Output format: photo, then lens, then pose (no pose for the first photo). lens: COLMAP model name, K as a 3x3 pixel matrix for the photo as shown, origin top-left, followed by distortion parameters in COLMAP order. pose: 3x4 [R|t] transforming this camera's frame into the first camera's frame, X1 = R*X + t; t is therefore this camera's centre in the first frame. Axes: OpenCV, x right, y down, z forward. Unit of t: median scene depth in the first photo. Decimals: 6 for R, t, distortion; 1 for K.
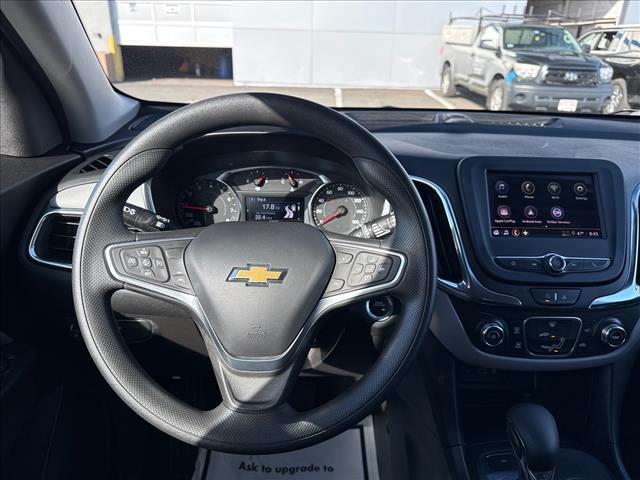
lens RADIAL K [[461.4, 0, 320.0], [0, 461.4, 240.0], [0, 0, 1]] dist [-0.001229, -0.004609]
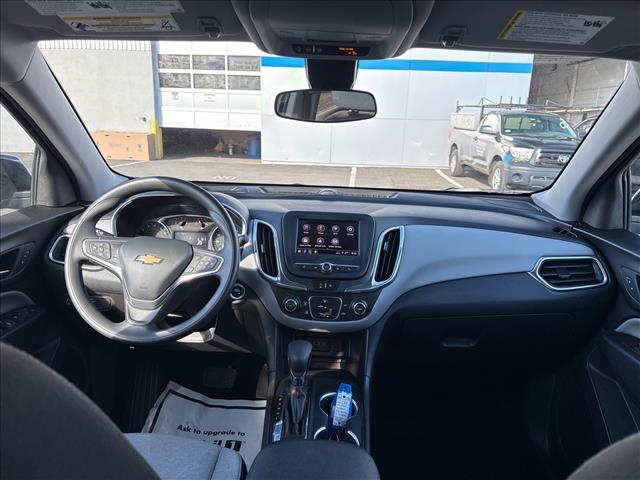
lens RADIAL K [[448.2, 0, 320.0], [0, 448.2, 240.0], [0, 0, 1]] dist [0.092836, -0.139470]
pose [[0.998090, 0.021128, -0.058053, 0.485788], [-0.029876, 0.987584, -0.154227, 0.182751], [0.054074, 0.155667, 0.986328, -0.654765]]
